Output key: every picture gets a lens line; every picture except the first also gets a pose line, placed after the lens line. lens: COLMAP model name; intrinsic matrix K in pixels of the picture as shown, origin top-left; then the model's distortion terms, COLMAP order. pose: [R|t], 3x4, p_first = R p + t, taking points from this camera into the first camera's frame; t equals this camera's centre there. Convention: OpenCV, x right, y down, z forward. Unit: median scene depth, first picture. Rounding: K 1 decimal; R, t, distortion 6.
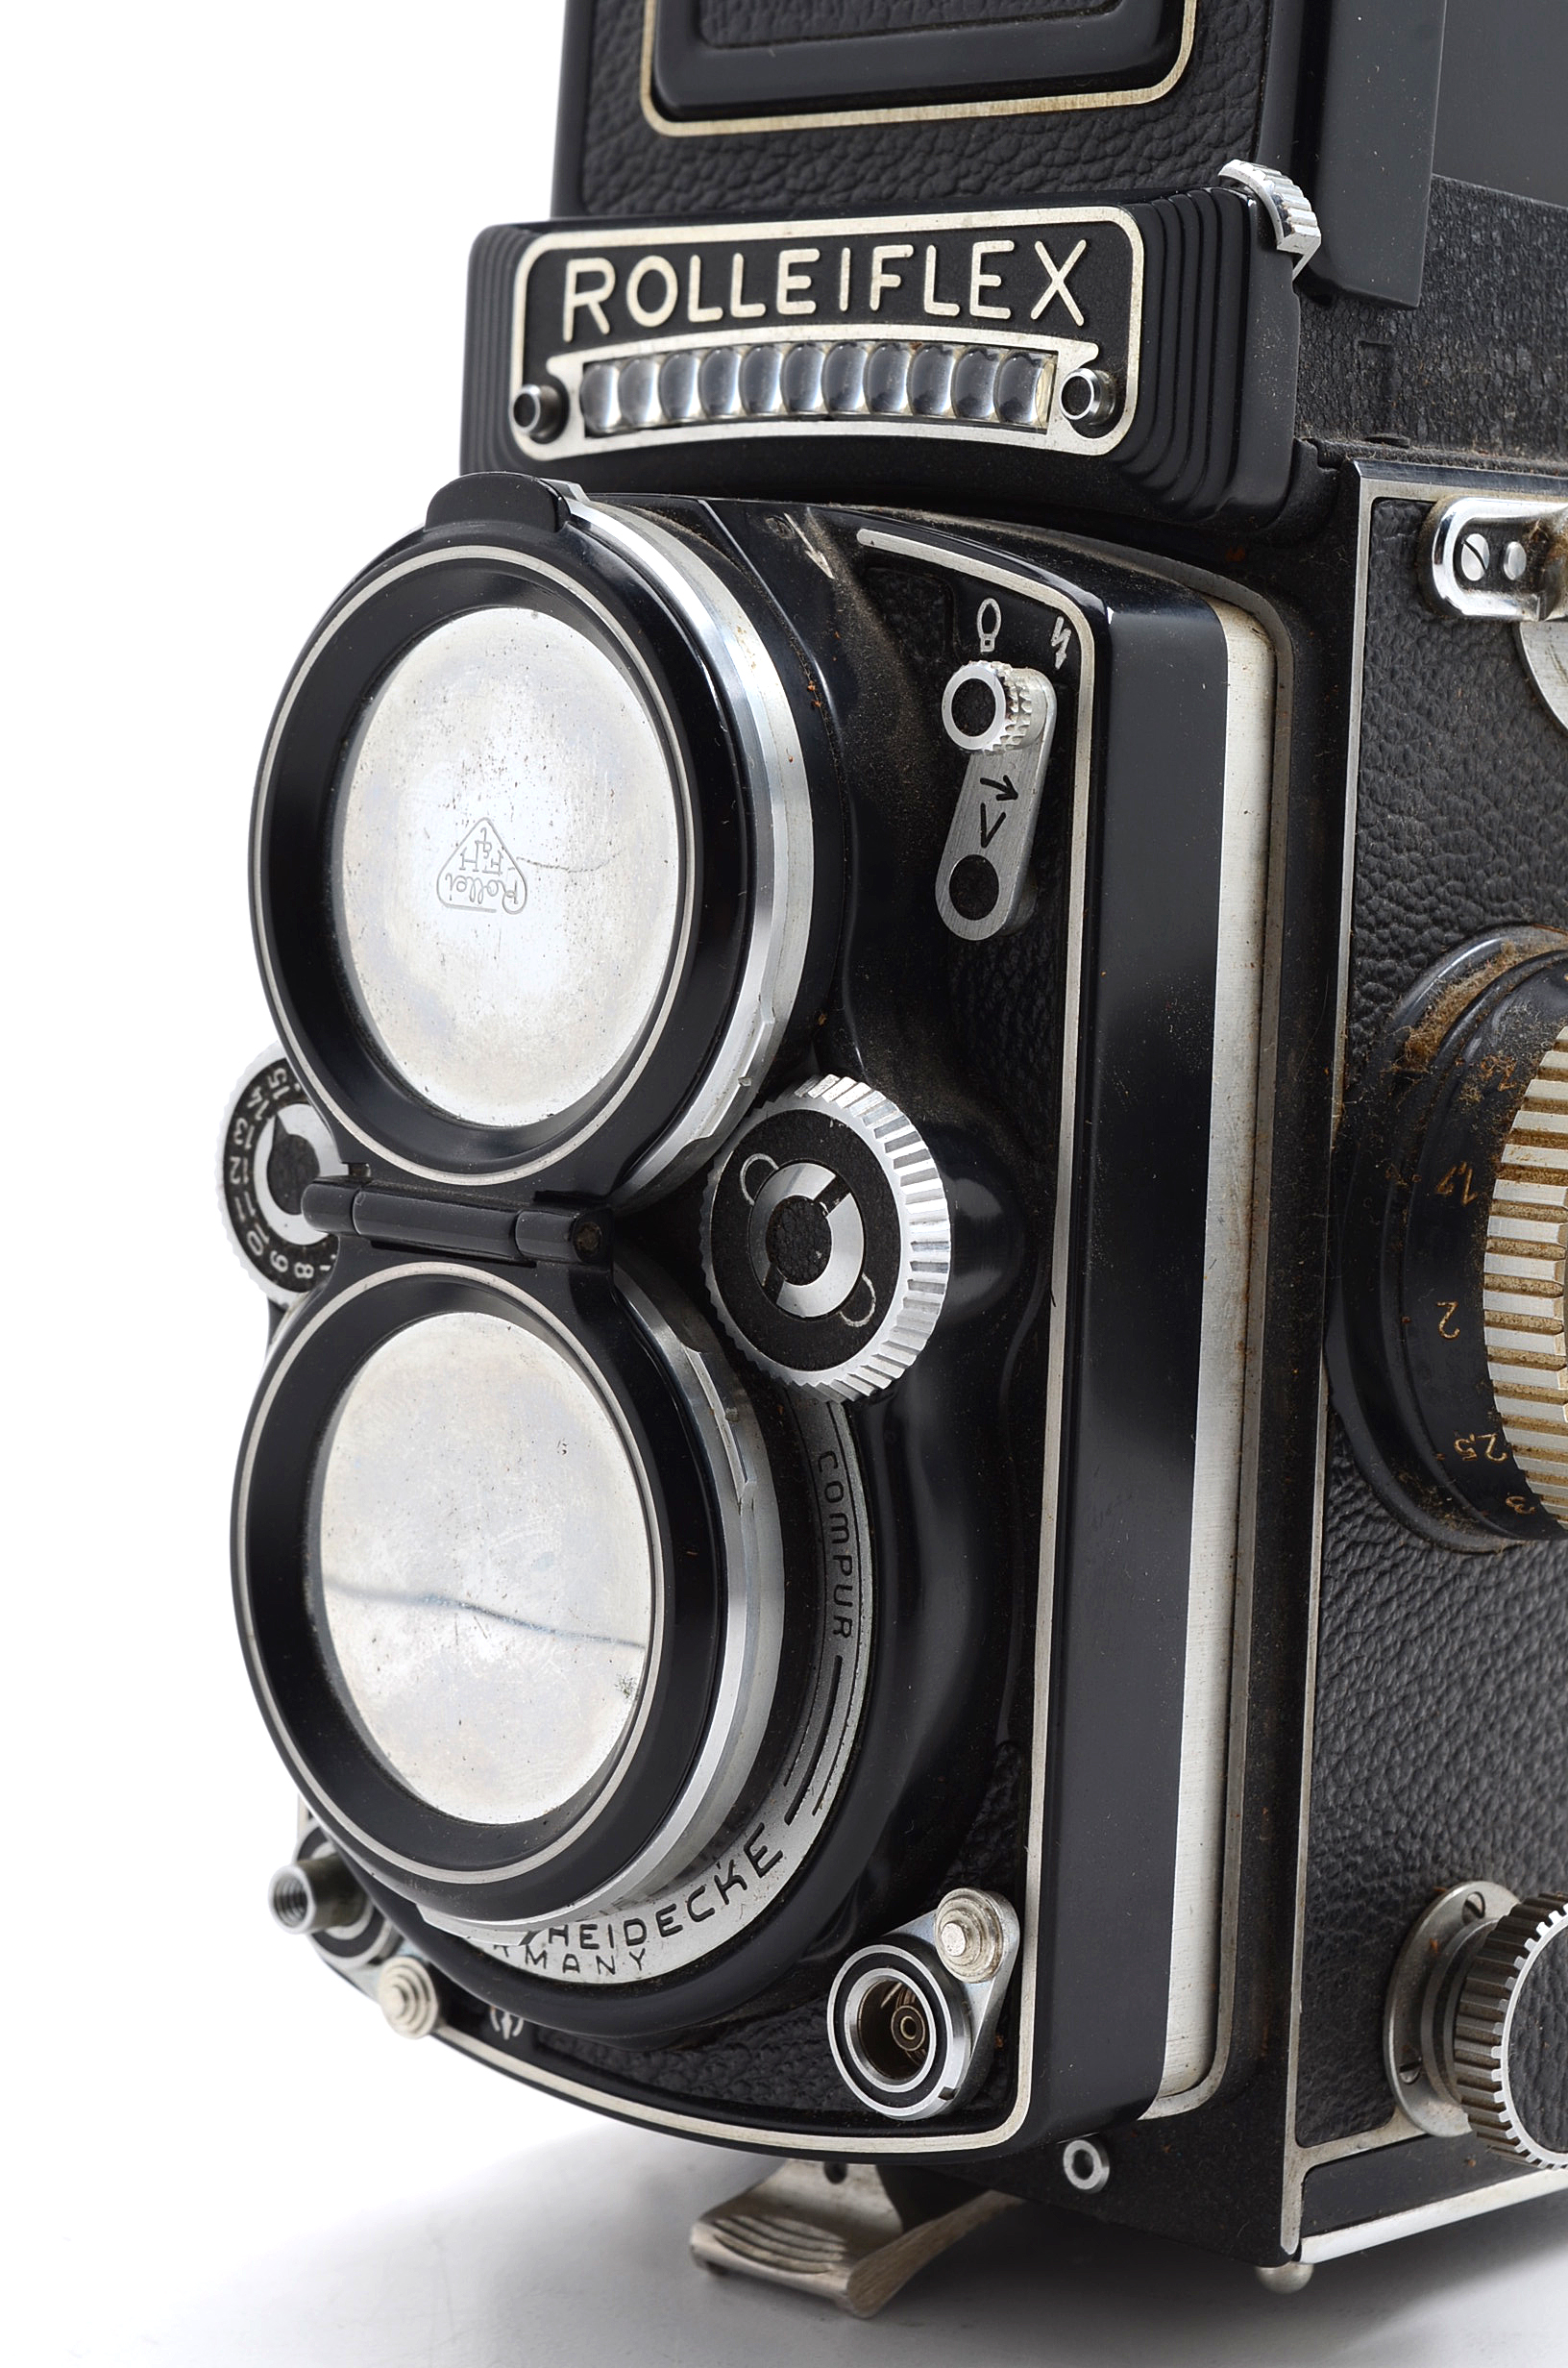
lens RADIAL K [[5174.6, 0, 784.0], [0, 5174.6, 1184.0], [0, 0, 1]] dist [0.069679, 0.166607]
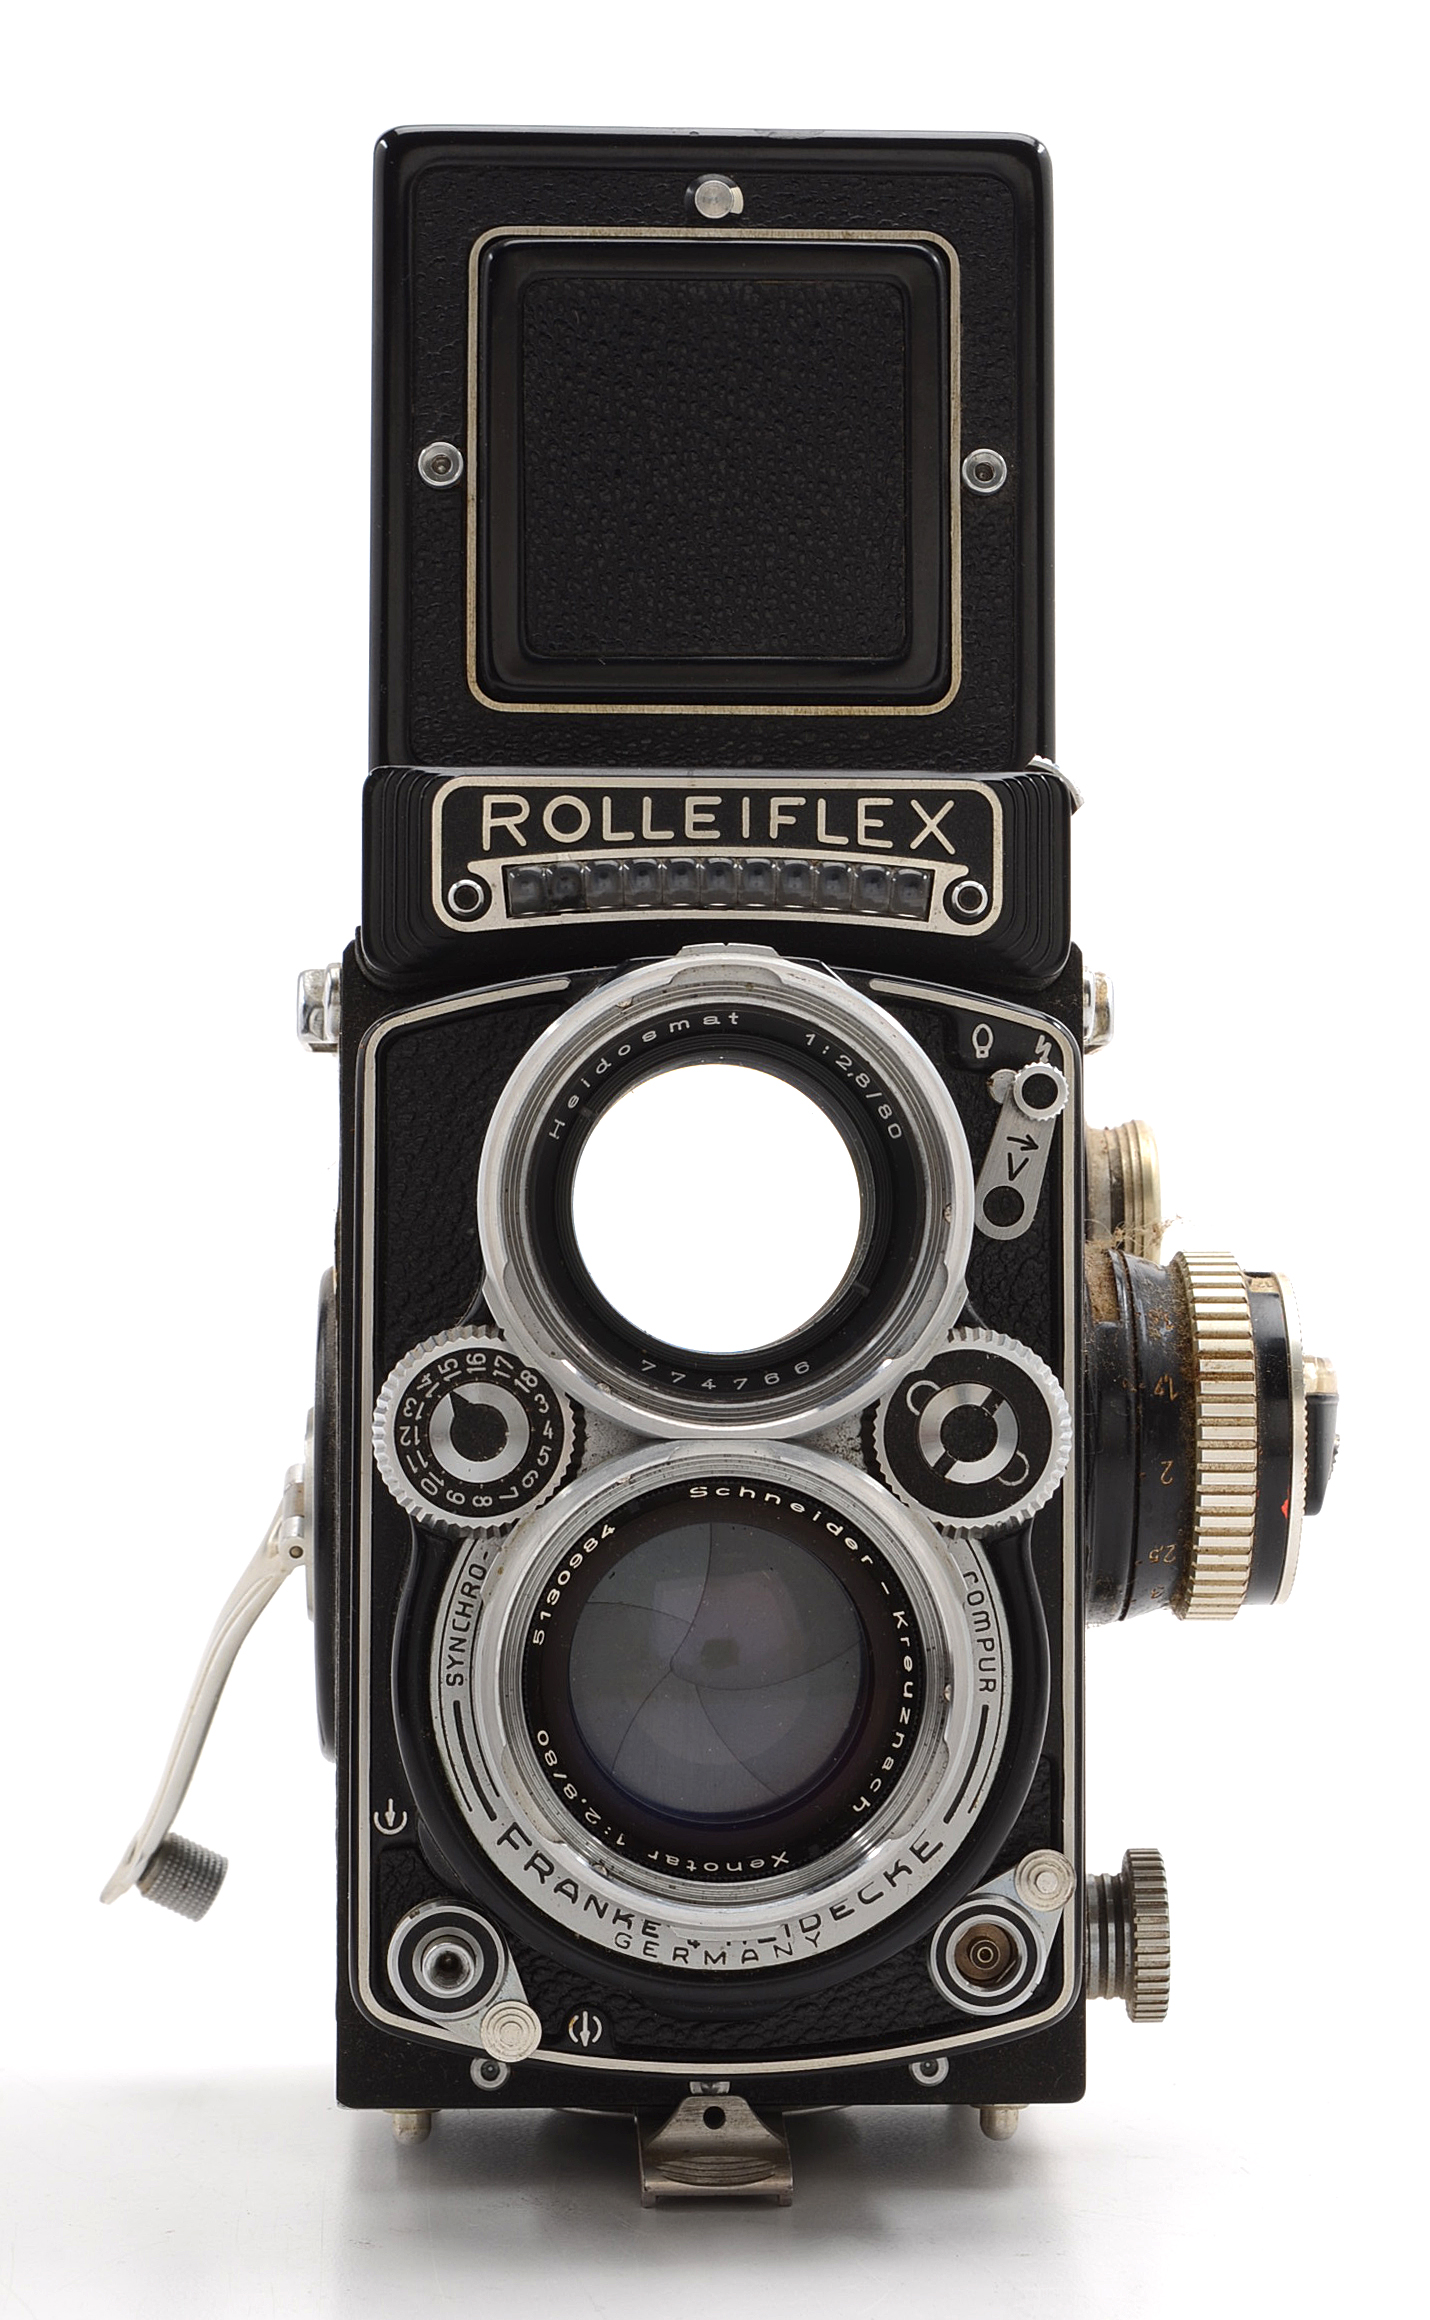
lens RADIAL K [[5285.1, 0, 746.5], [0, 5285.1, 1156.7], [0, 0, 1]] dist [0.076664, 0.286681]
pose [[0.697434, -0.009804, 0.716582, -1.108979], [0.086835, 0.993695, -0.070918, 0.032963], [-0.711369, 0.111685, 0.693888, -0.055648]]
